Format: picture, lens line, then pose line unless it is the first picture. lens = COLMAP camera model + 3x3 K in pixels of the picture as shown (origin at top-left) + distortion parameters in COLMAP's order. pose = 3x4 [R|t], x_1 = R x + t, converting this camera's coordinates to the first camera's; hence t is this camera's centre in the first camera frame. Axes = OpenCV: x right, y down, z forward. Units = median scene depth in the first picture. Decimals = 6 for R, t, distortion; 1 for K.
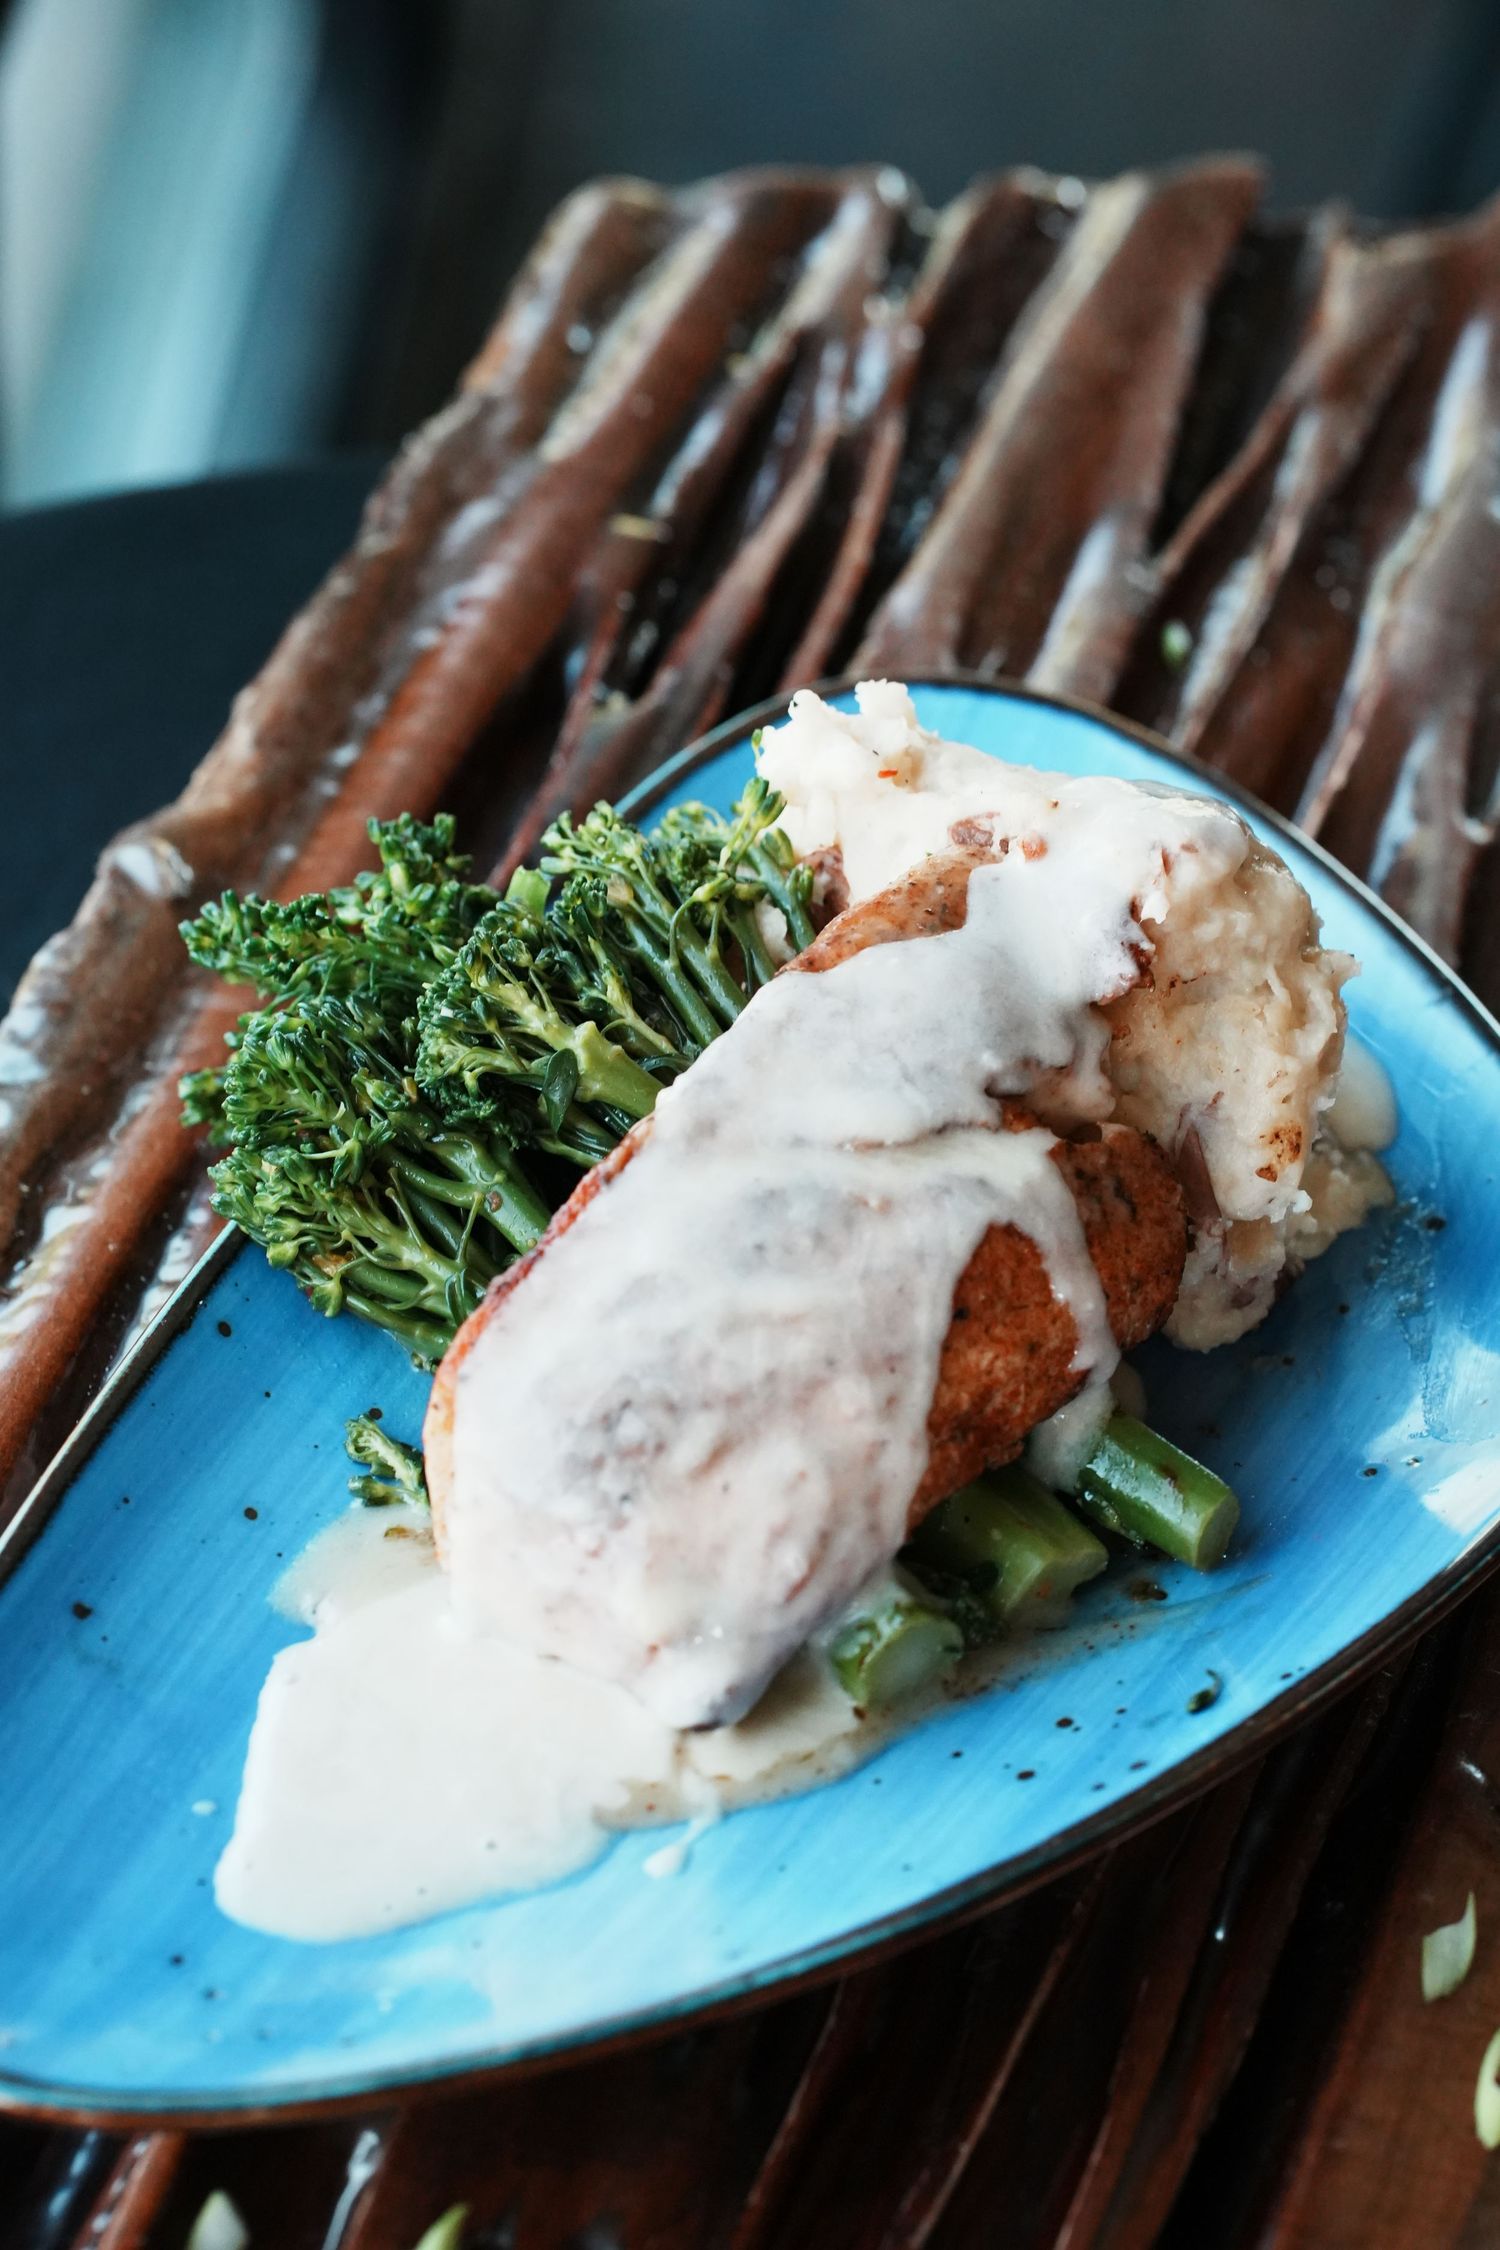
lens RADIAL K [[6099.6, 0, 750.0], [0, 6099.6, 1125.0], [0, 0, 1]] dist [0.465697, -4.186791]
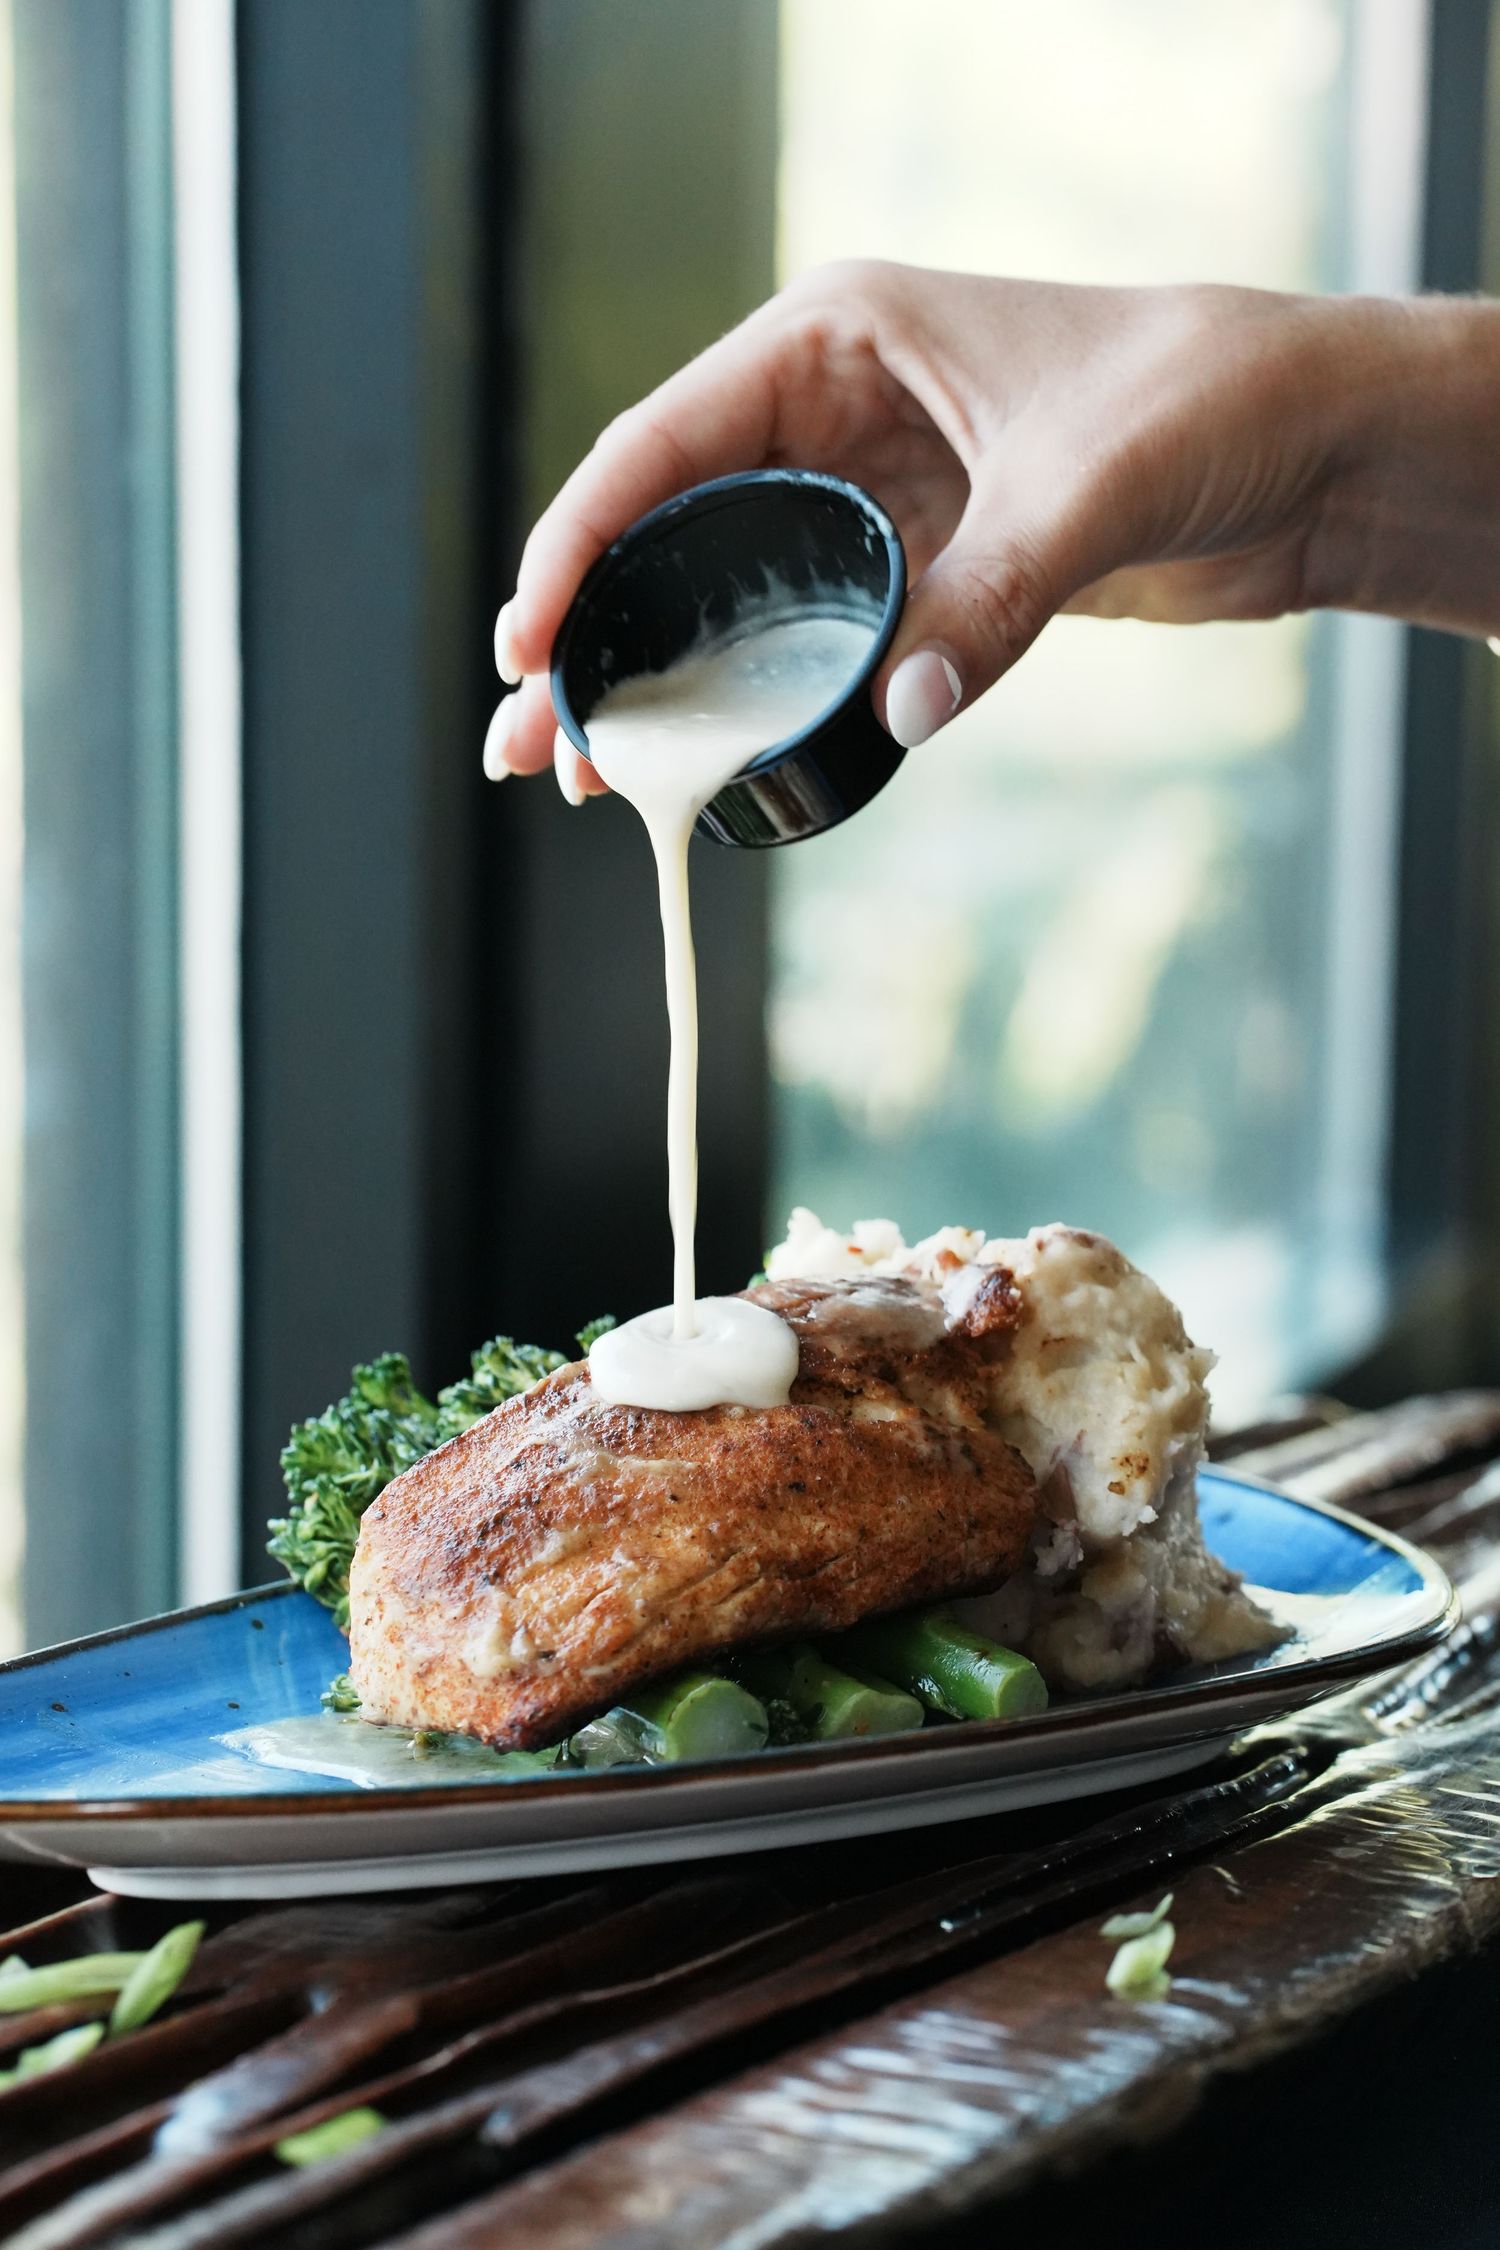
lens RADIAL K [[6099.6, 0, 750.0], [0, 6099.6, 1125.0], [0, 0, 1]] dist [0.465697, -4.186791]
pose [[0.971969, -0.035563, -0.232403, 0.292207], [-0.087670, 0.862376, -0.498620, 0.541609], [0.218151, 0.505018, 0.835085, -0.035705]]
